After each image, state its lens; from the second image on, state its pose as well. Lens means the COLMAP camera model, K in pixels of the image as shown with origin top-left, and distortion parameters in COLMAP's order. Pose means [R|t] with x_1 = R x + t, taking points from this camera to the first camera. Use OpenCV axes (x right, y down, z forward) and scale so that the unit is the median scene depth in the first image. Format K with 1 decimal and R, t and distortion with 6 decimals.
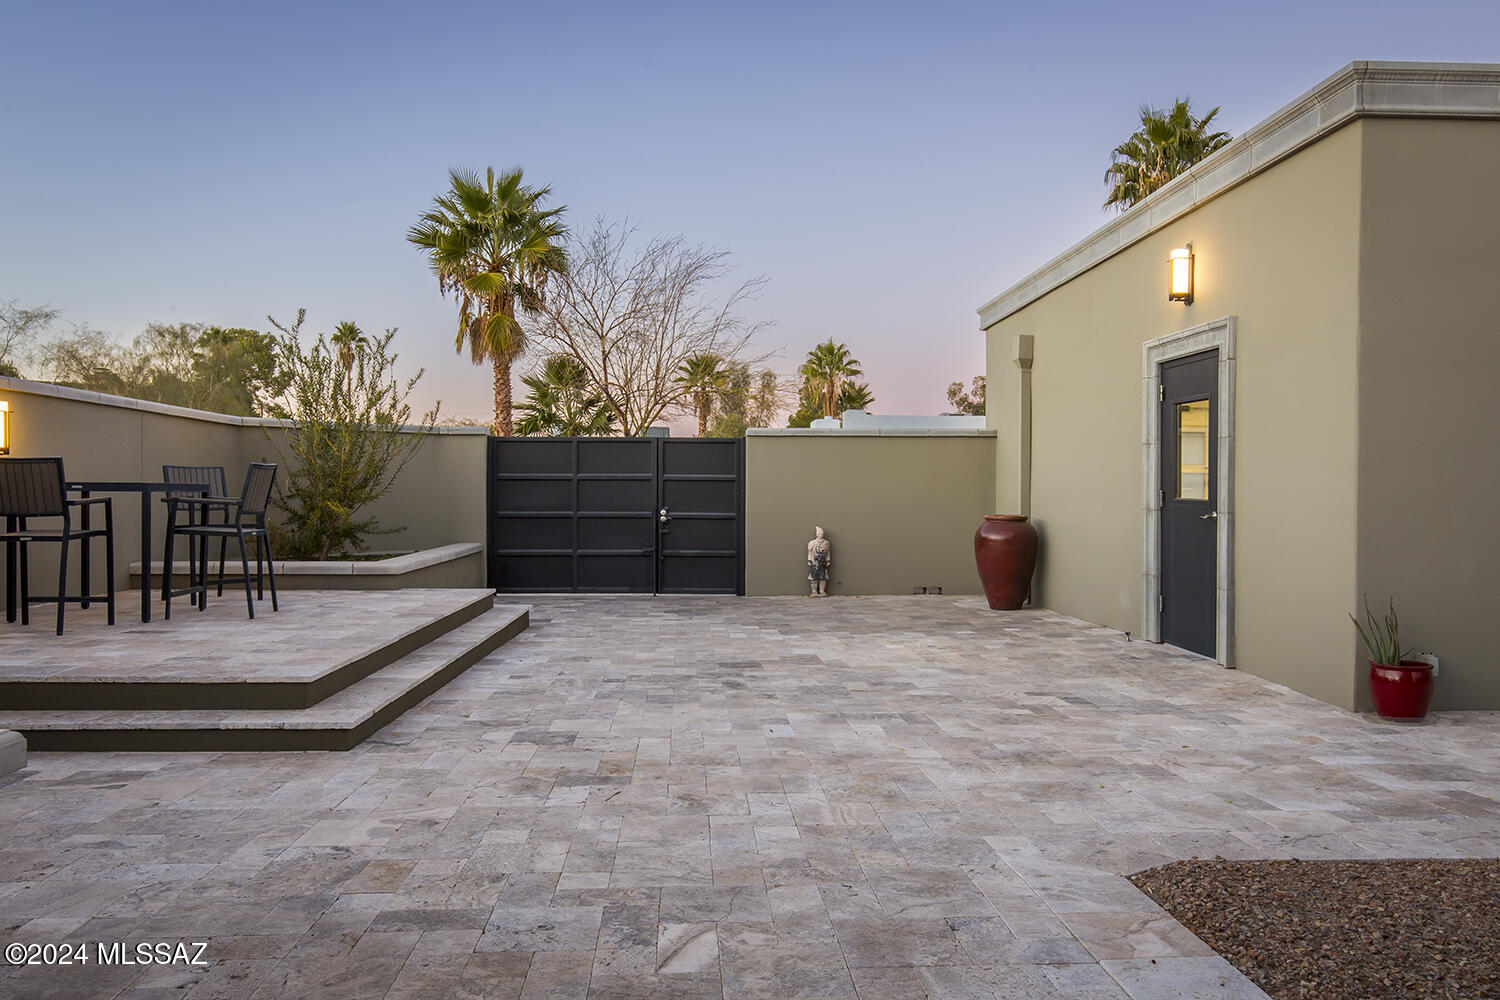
lens RADIAL K [[1120.3, 0, 749.4], [0, 1120.3, 499.4], [0, 0, 1]] dist [0.000875, 0.004248]
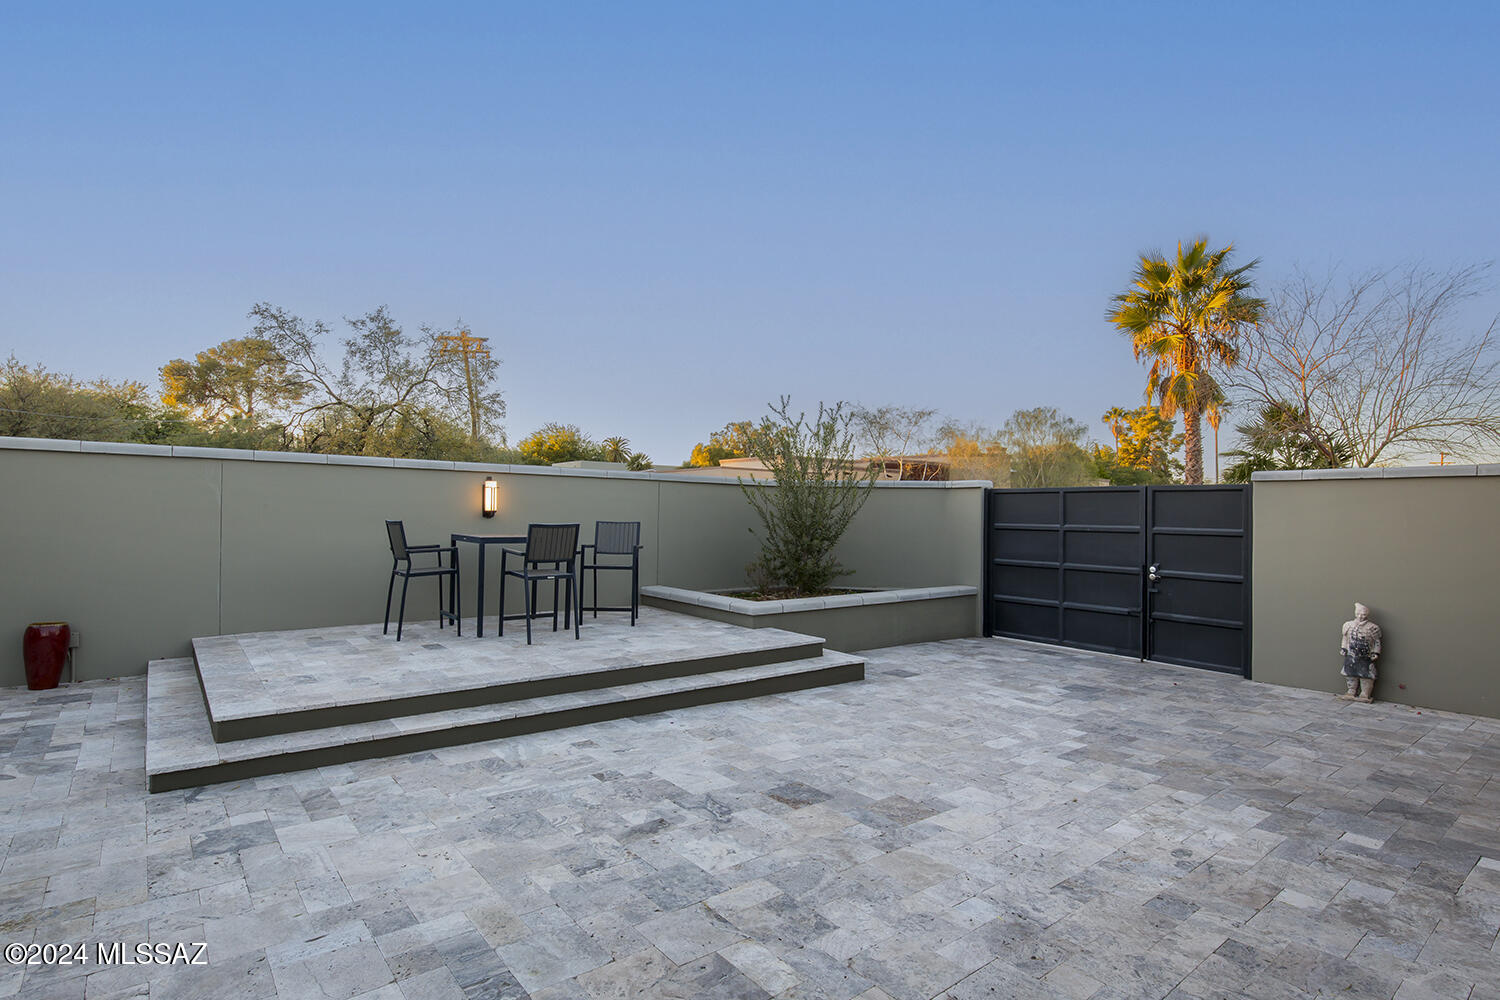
lens RADIAL K [[796.7, 0, 751.7], [0, 796.7, 478.2], [0, 0, 1]] dist [0.002967, 0.004279]
pose [[0.602786, -0.030138, -0.797333, 0.264877], [-0.020598, 0.998366, -0.053309, -0.022764], [0.797637, 0.048558, 0.601180, 0.408031]]
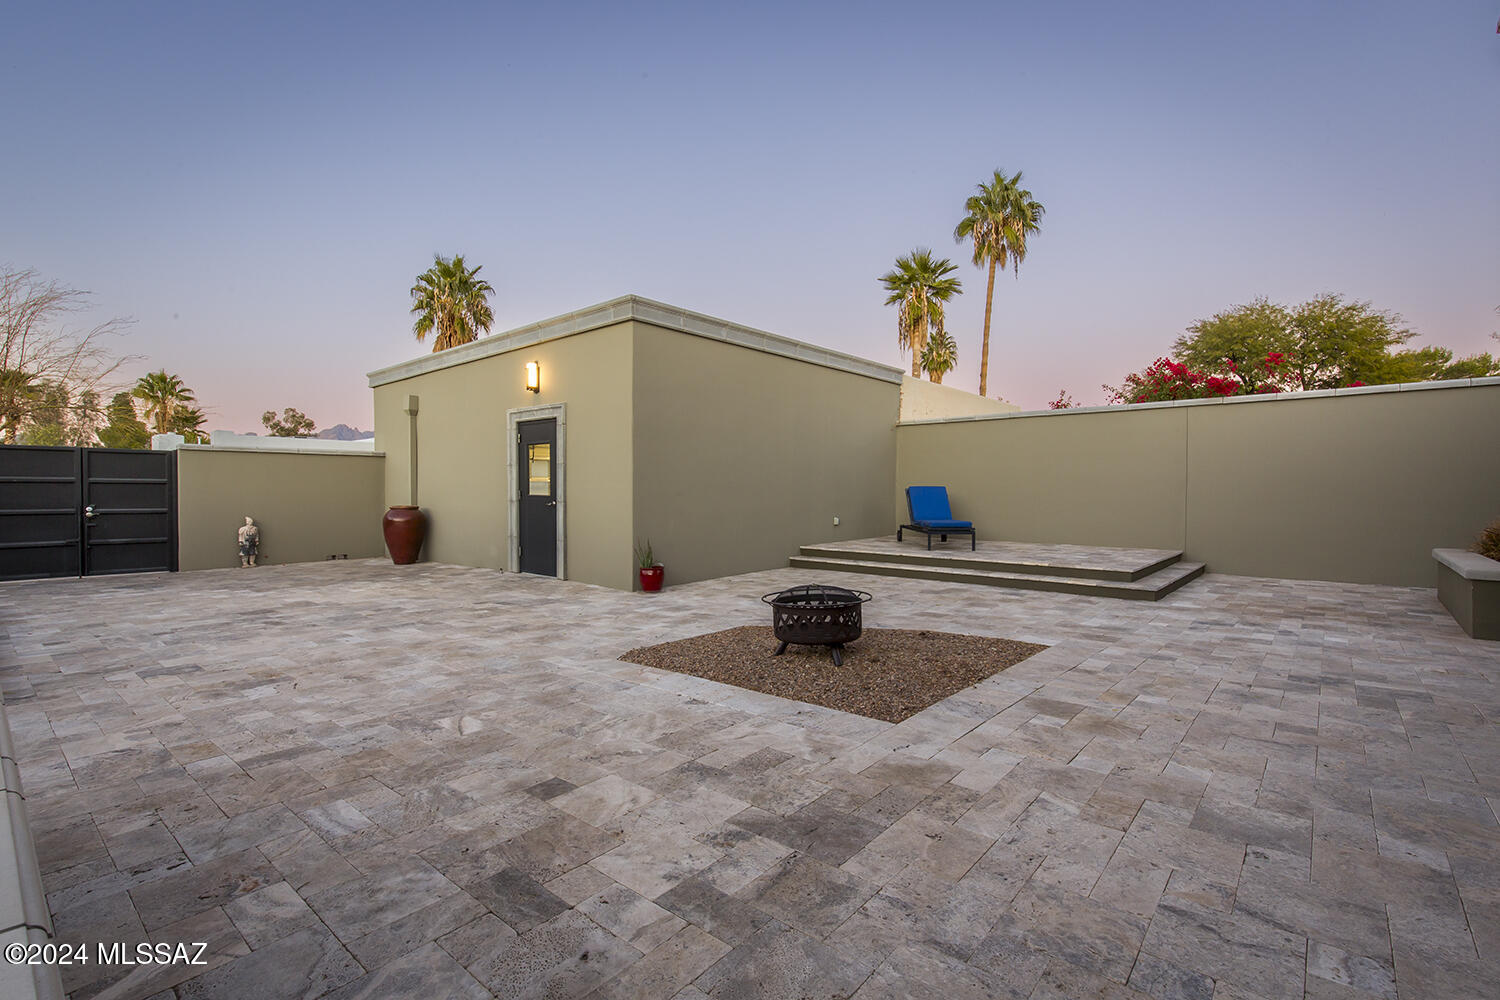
lens RADIAL K [[680.0, 0, 750.7], [0, 680.0, 501.4], [0, 0, 1]] dist [0.009666, -0.001134]
pose [[0.694858, -0.014324, 0.719004, -0.126418], [0.007895, 0.999893, 0.012289, -0.000639], [-0.719104, -0.002863, 0.694897, -0.044552]]
